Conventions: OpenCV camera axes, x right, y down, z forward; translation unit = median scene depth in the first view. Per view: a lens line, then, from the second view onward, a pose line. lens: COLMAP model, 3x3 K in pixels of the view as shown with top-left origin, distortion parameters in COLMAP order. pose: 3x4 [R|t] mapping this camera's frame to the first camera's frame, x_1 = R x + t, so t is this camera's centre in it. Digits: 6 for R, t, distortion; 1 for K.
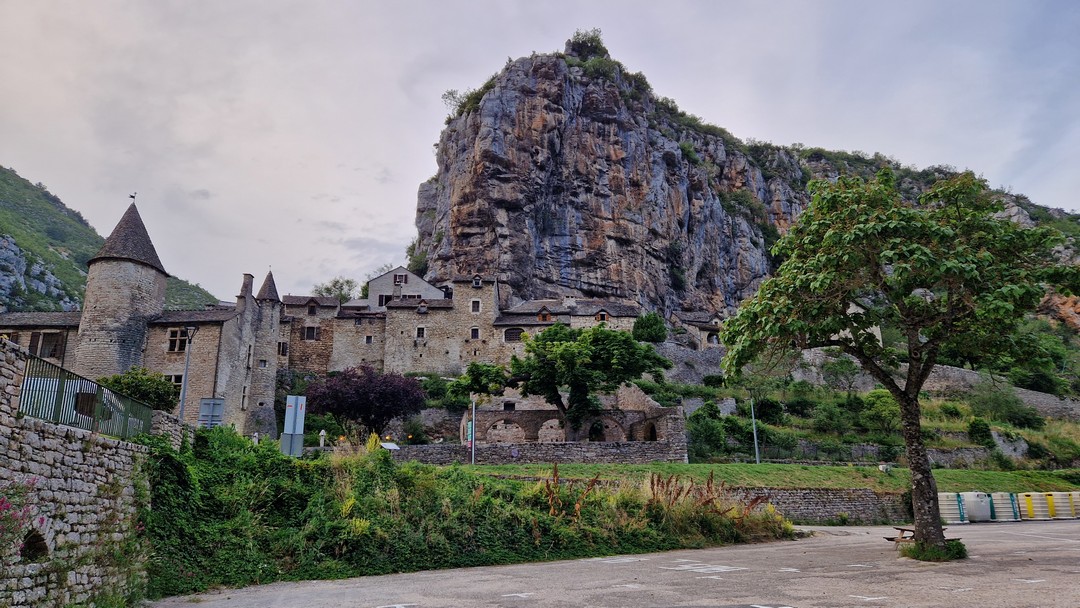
lens RADIAL K [[720.7, 0, 555.4], [0, 720.7, 302.6], [0, 0, 1]] dist [0.090578, -0.088402]
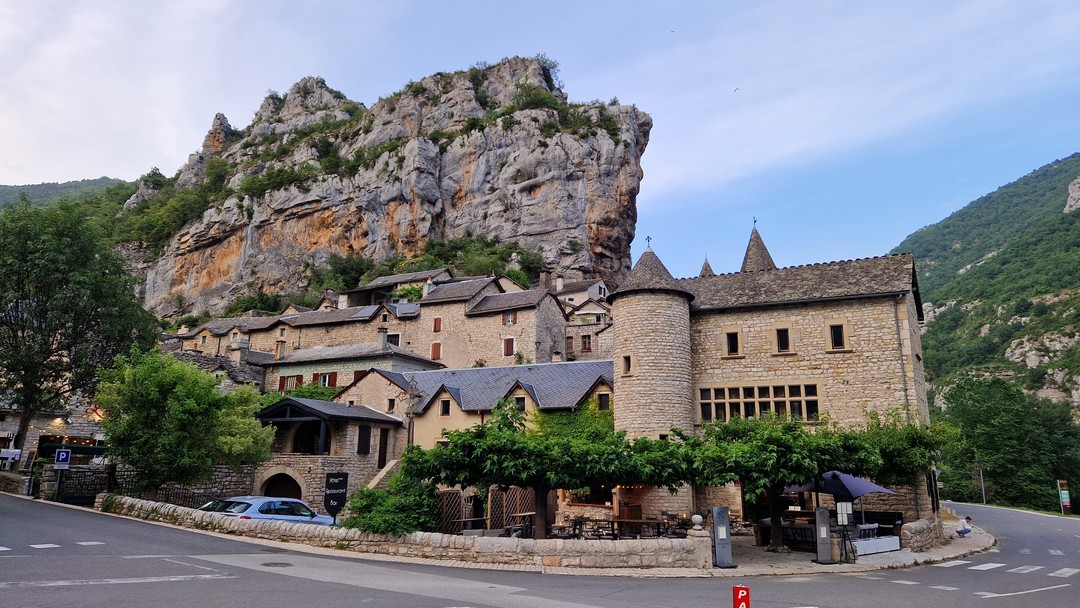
lens RADIAL K [[720.7, 0, 555.4], [0, 720.7, 302.6], [0, 0, 1]] dist [0.090578, -0.088402]
pose [[0.582806, 0.217171, 0.783055, -0.990512], [-0.256820, 0.963462, -0.076061, 0.073931], [-0.770961, -0.156775, 0.617285, 0.379838]]
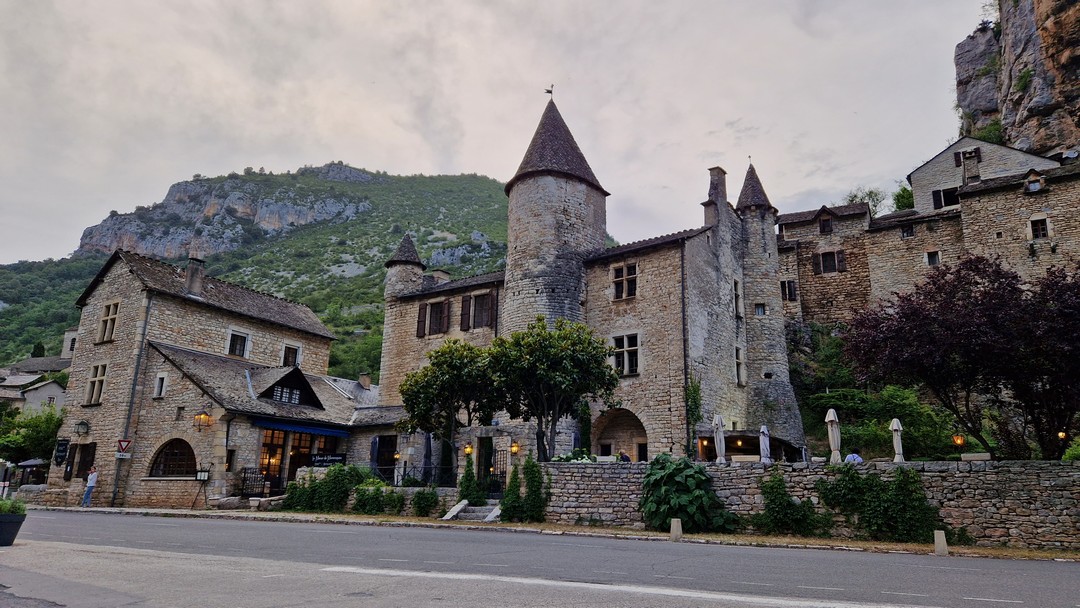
lens RADIAL K [[724.2, 0, 552.5], [0, 724.2, 302.8], [0, 0, 1]] dist [0.075144, -0.075594]
pose [[0.774861, -0.126130, -0.619420, -0.111671], [0.140860, 0.989706, -0.025322, 0.048351], [0.616237, -0.067630, 0.784651, 0.294590]]
